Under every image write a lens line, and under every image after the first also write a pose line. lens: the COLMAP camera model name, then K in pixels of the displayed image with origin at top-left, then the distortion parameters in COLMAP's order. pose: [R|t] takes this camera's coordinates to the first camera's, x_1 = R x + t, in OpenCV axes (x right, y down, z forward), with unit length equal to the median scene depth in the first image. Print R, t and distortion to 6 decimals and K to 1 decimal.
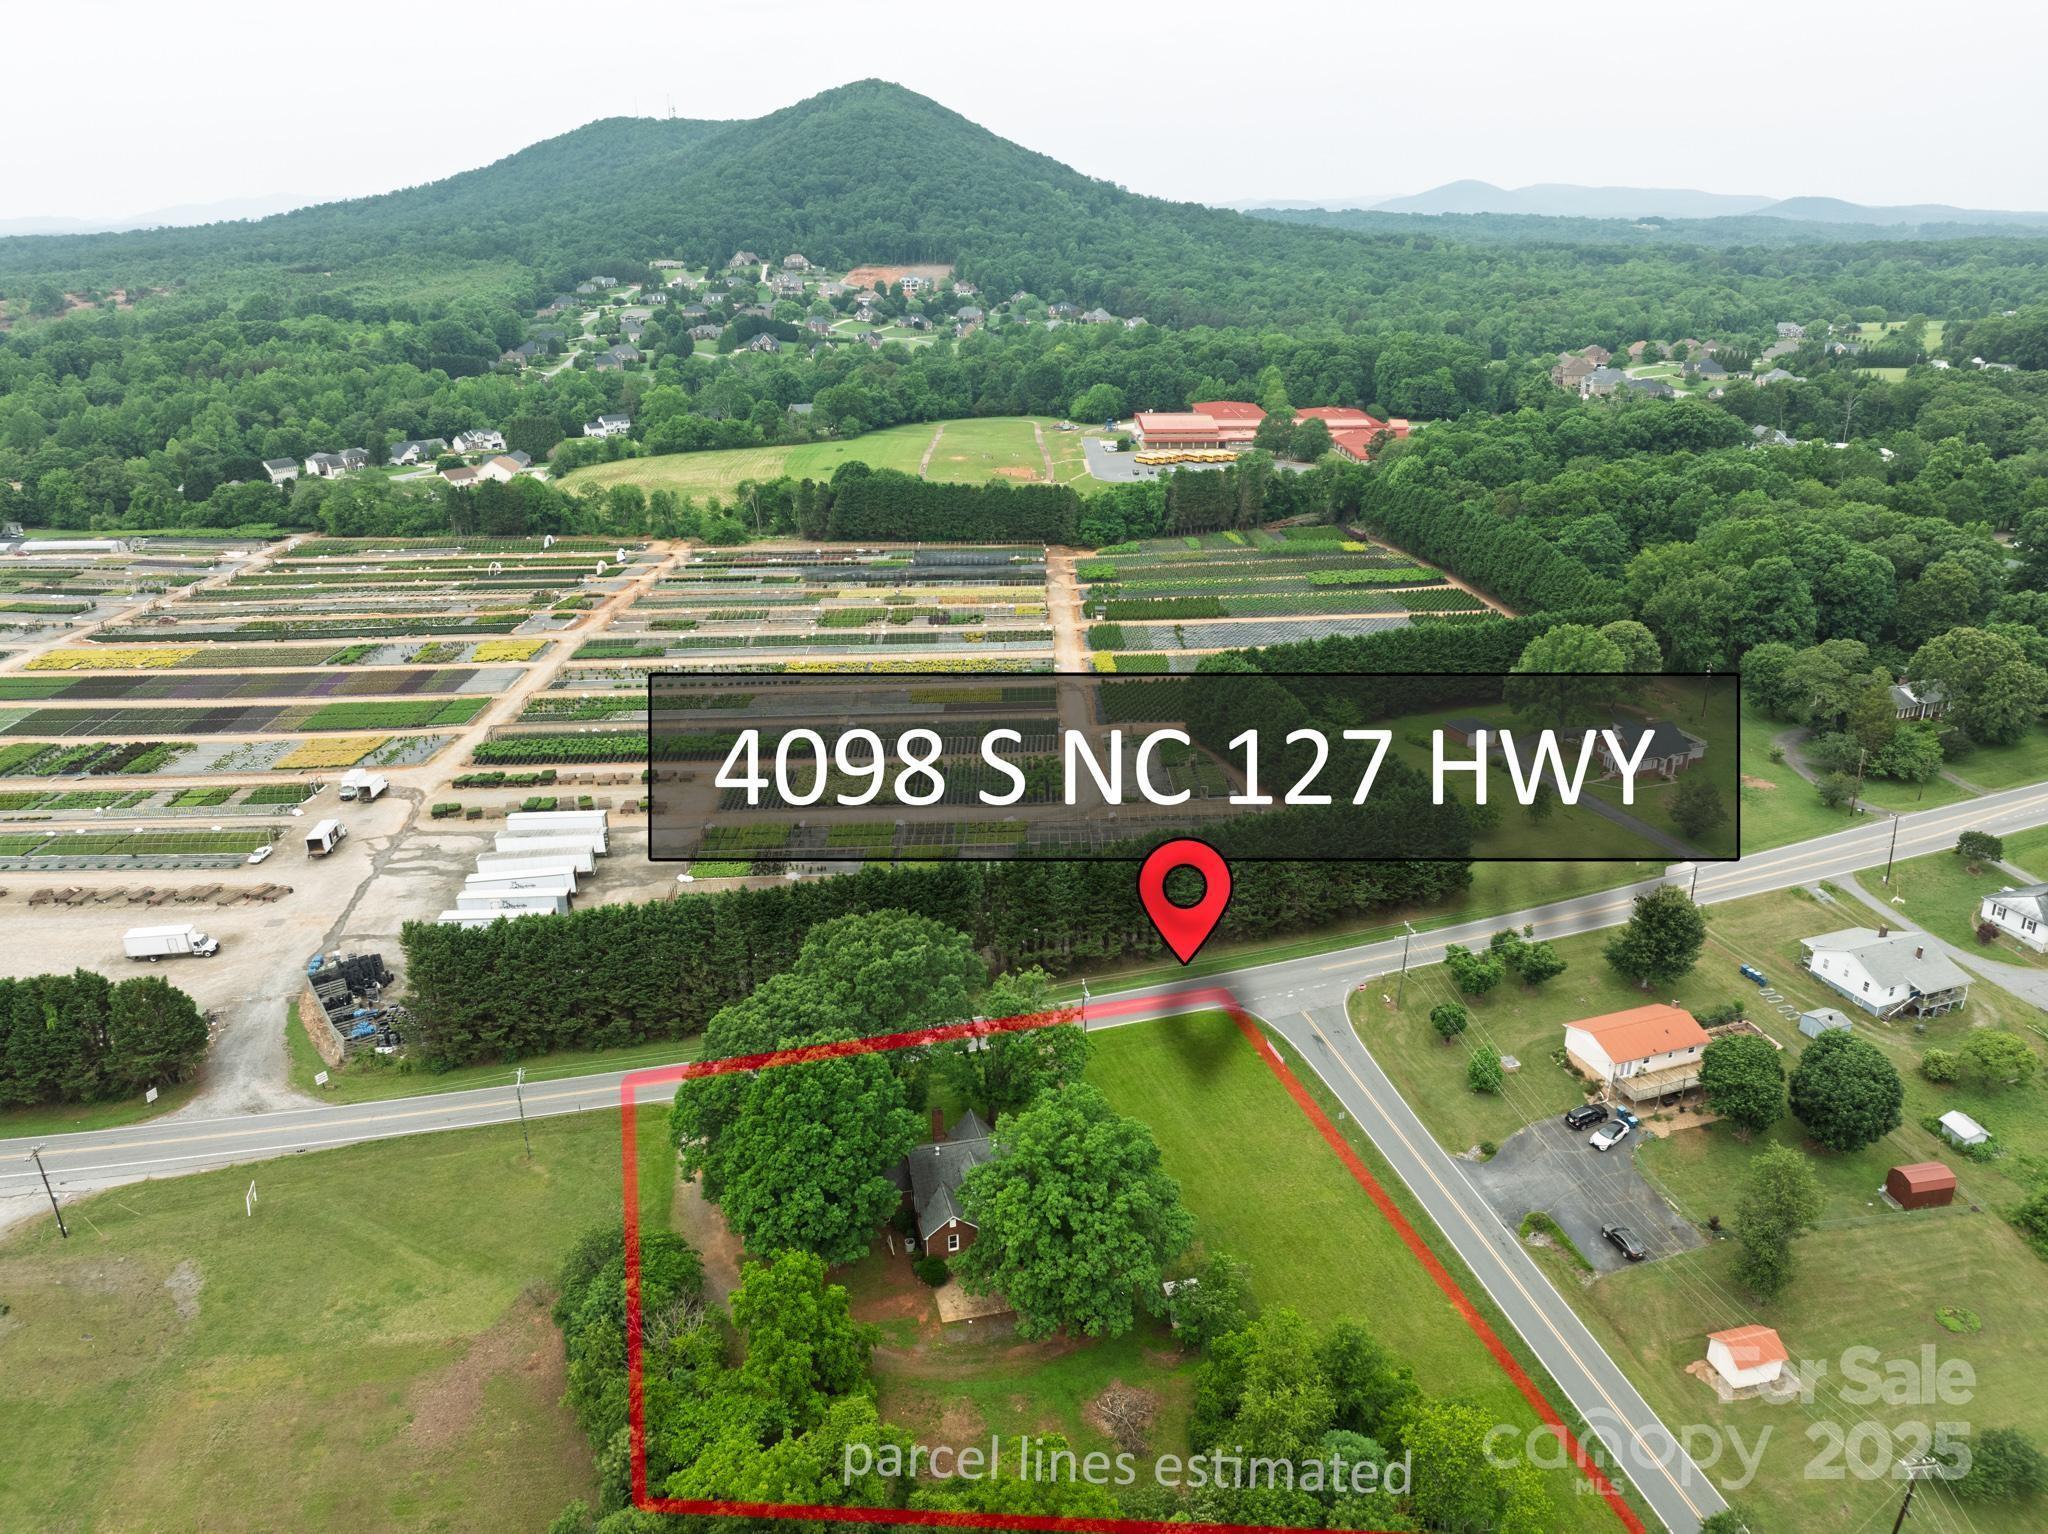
lens RADIAL K [[1439.0, 0, 1024.0], [0, 1439.0, 767.0], [0, 0, 1]] dist [-0.027023, -0.003635]
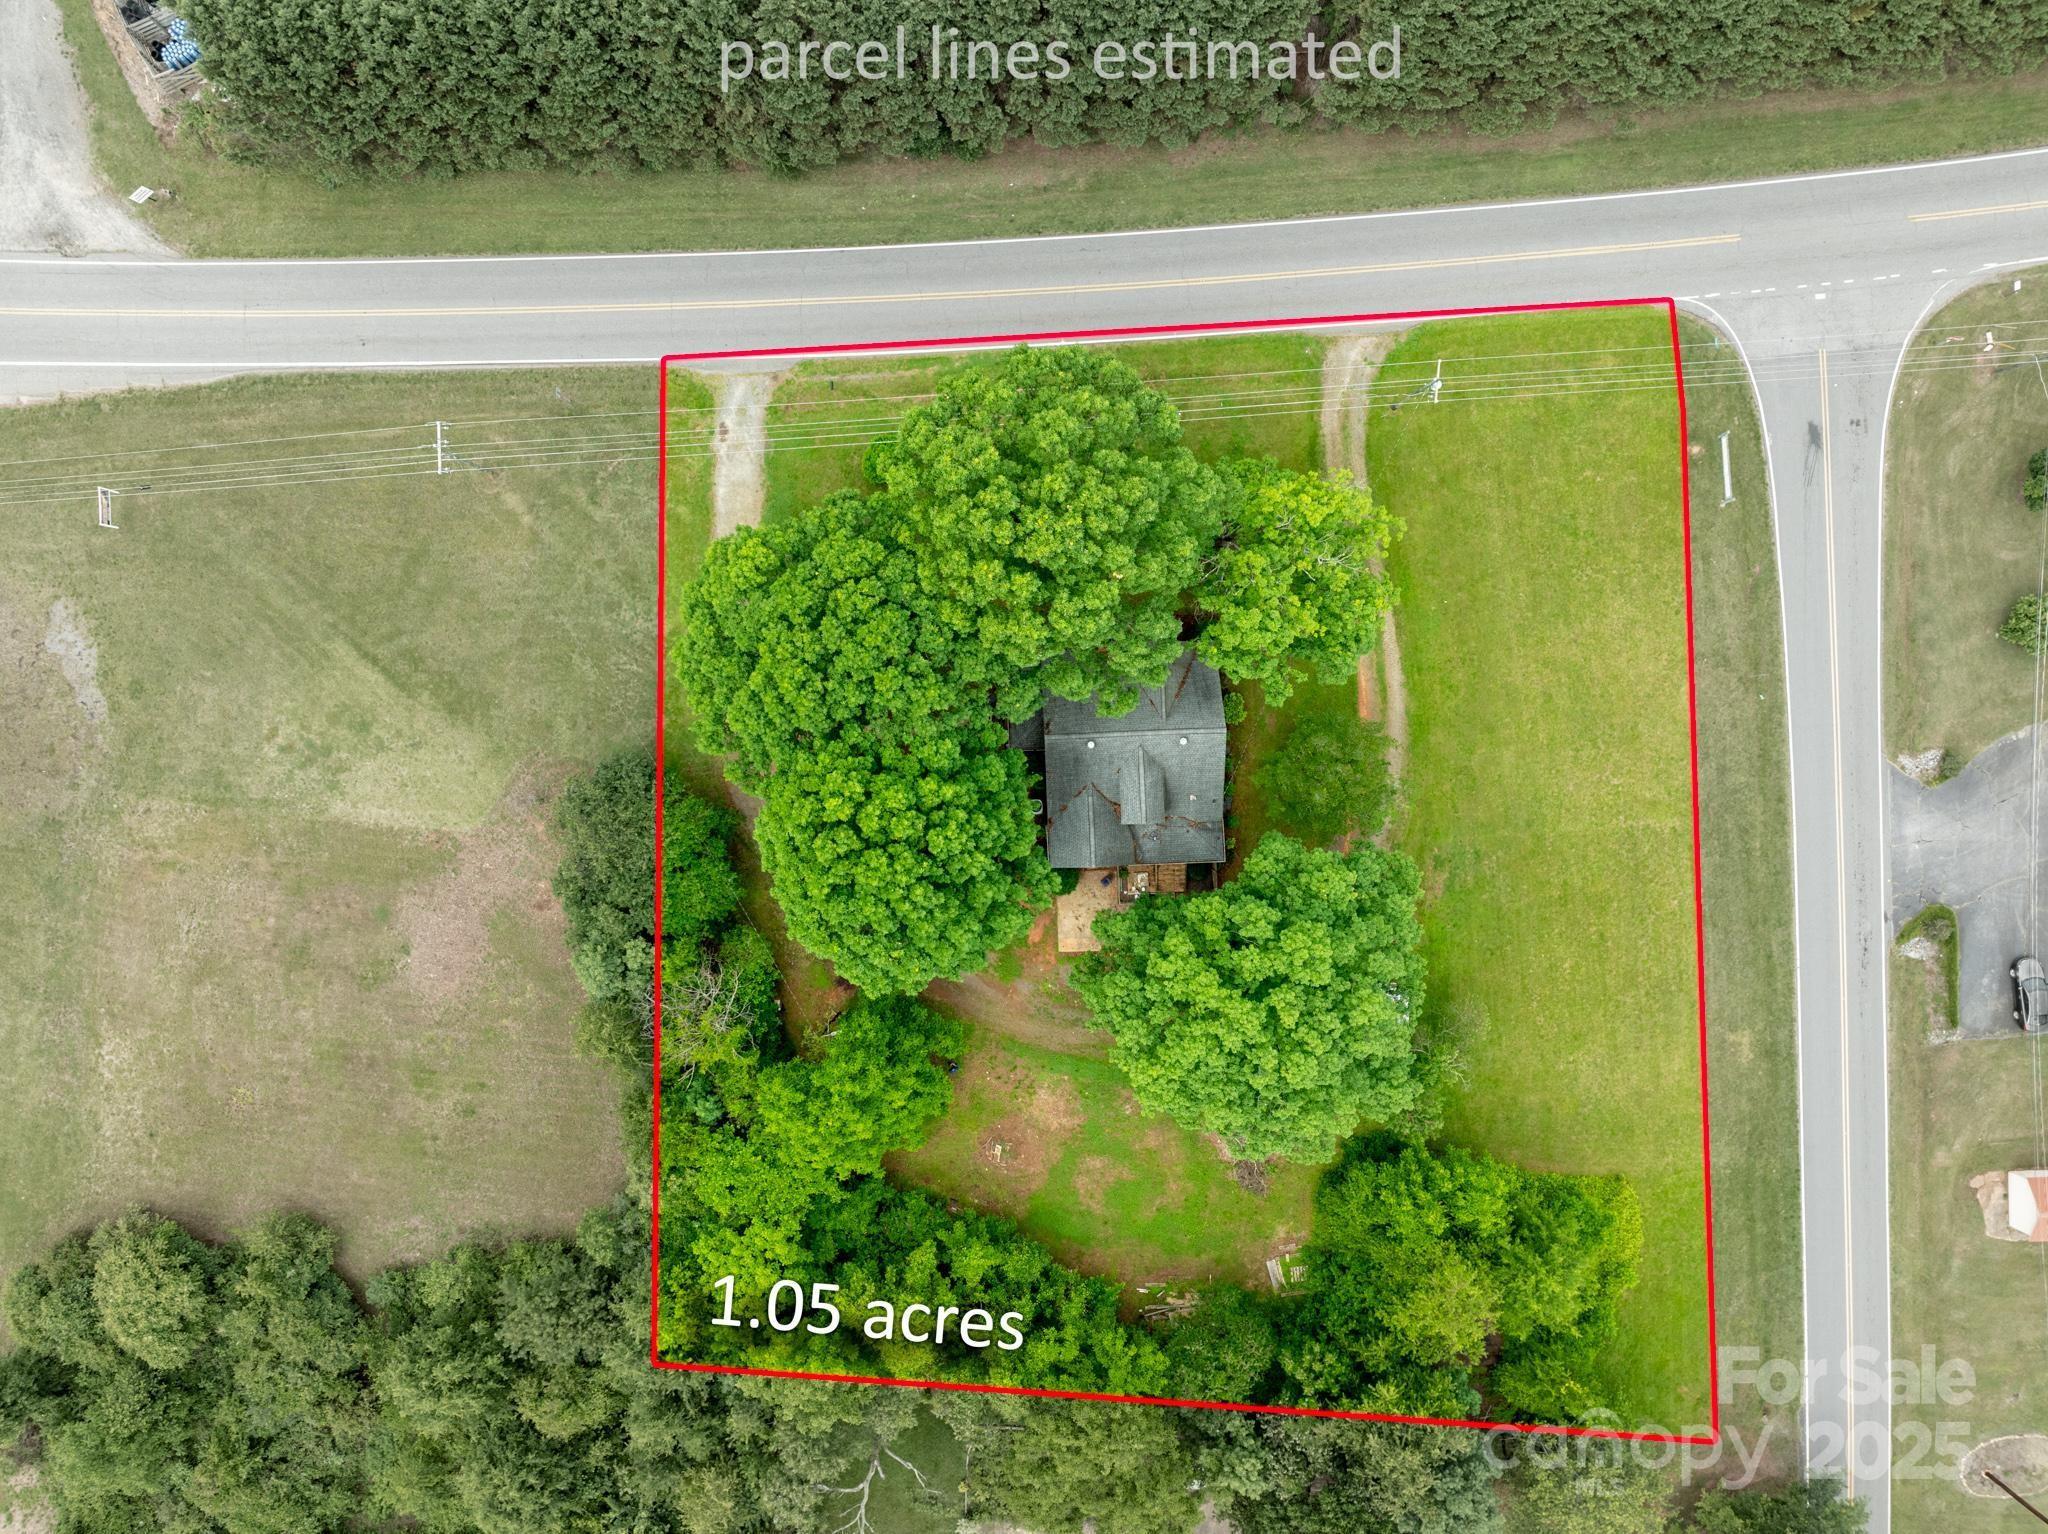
lens RADIAL K [[1439.0, 0, 1024.0], [0, 1439.0, 767.0], [0, 0, 1]] dist [-0.027023, -0.003635]
pose [[0.977187, 0.211927, -0.013853, -0.083528], [-0.063518, 0.353875, 0.933133, -0.348228], [0.202658, -0.910966, 0.359263, 0.798118]]
